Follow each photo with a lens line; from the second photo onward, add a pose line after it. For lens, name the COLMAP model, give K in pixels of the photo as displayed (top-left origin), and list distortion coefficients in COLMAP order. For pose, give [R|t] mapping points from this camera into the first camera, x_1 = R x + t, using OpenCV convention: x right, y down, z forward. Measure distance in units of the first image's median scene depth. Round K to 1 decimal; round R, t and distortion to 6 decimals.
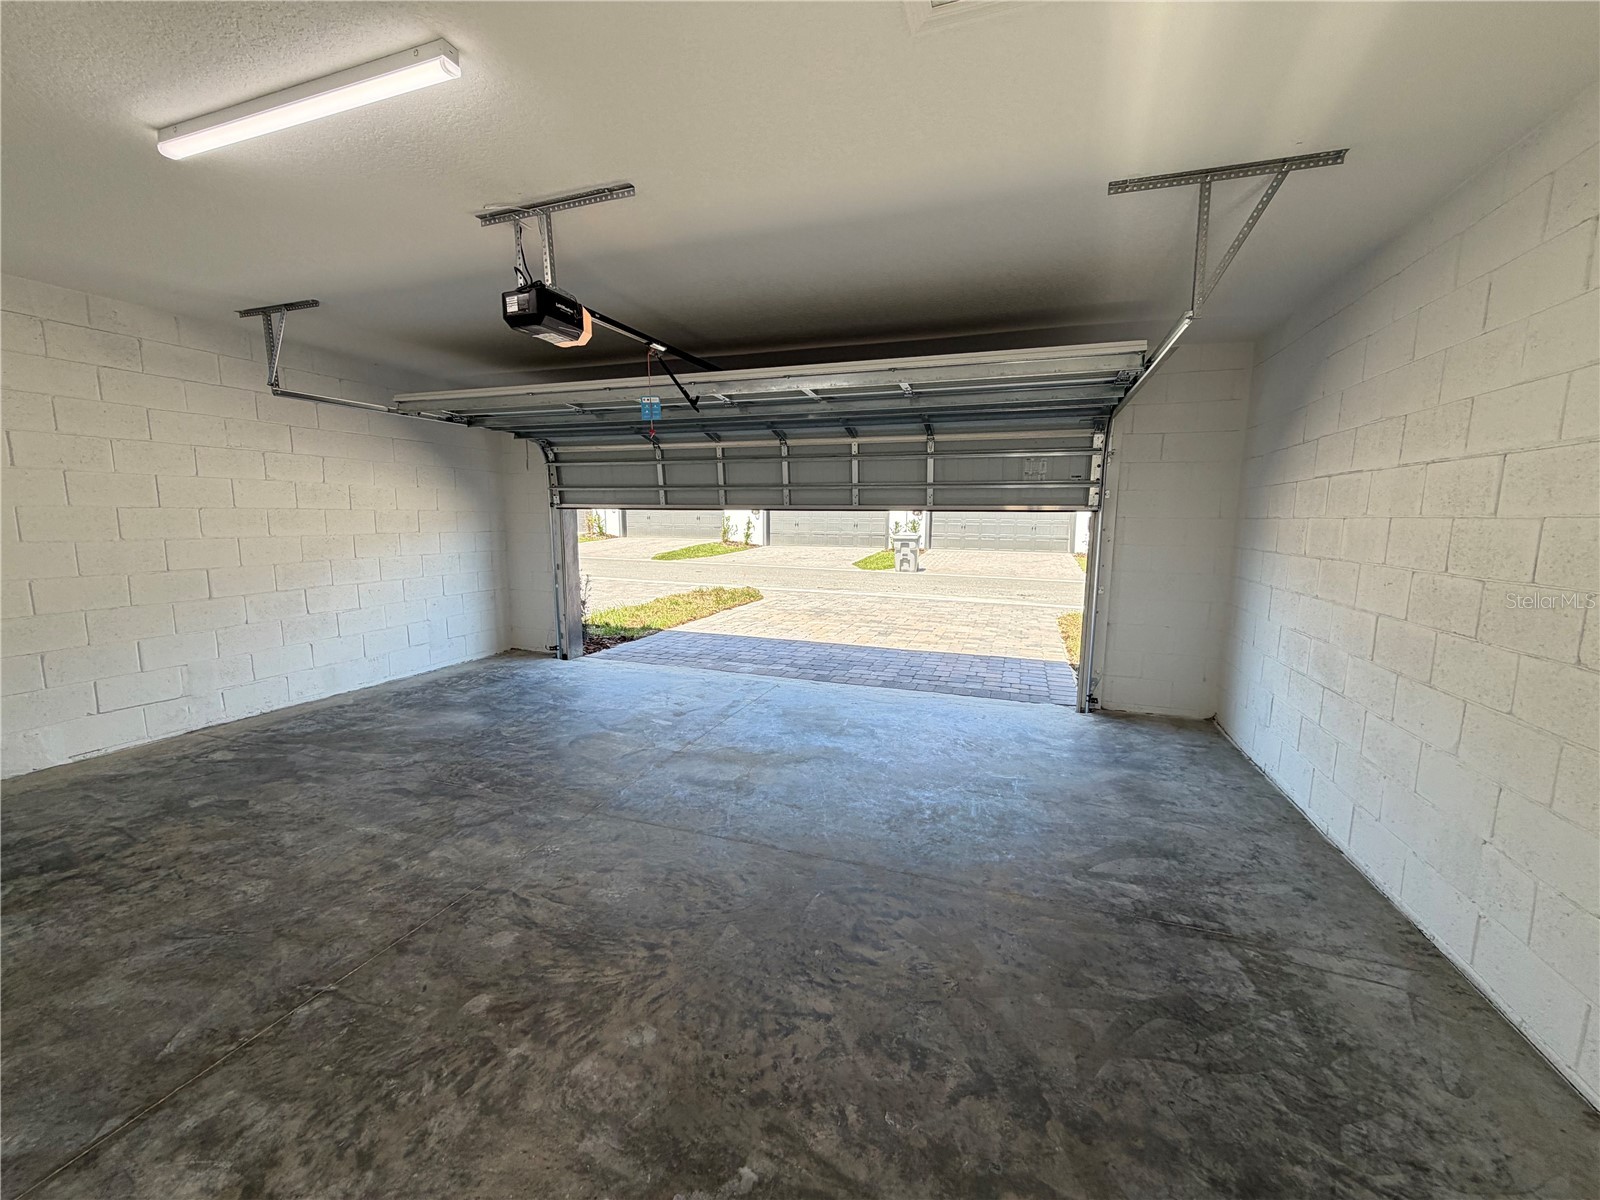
lens RADIAL K [[637.0, 0, 805.7], [0, 637.0, 597.4], [0, 0, 1]] dist [0.007653, -0.000047]
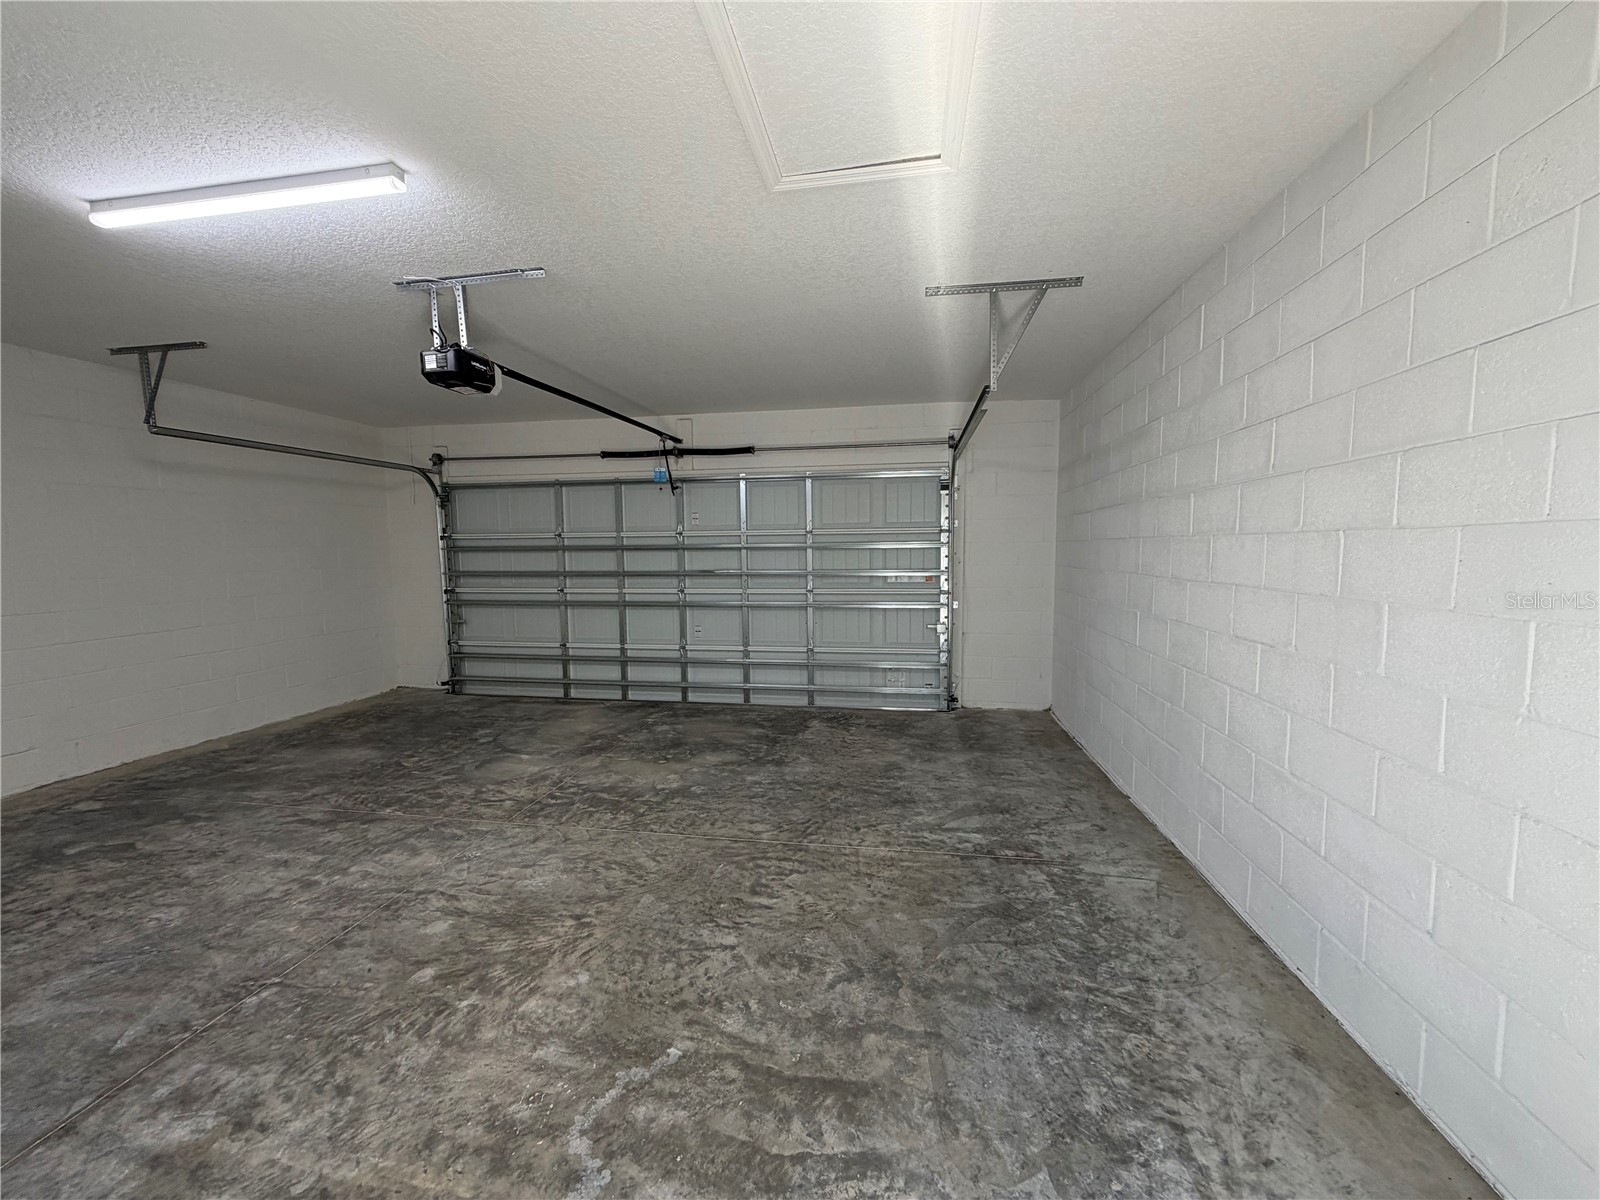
lens RADIAL K [[637.0, 0, 799.2], [0, 637.0, 599.9], [0, 0, 1]] dist [0.007653, -0.000047]
pose [[0.986784, -0.031259, 0.158995, -0.013222], [0.038446, 0.998364, -0.042326, 0.042005], [-0.157412, 0.047880, 0.986372, -0.250026]]
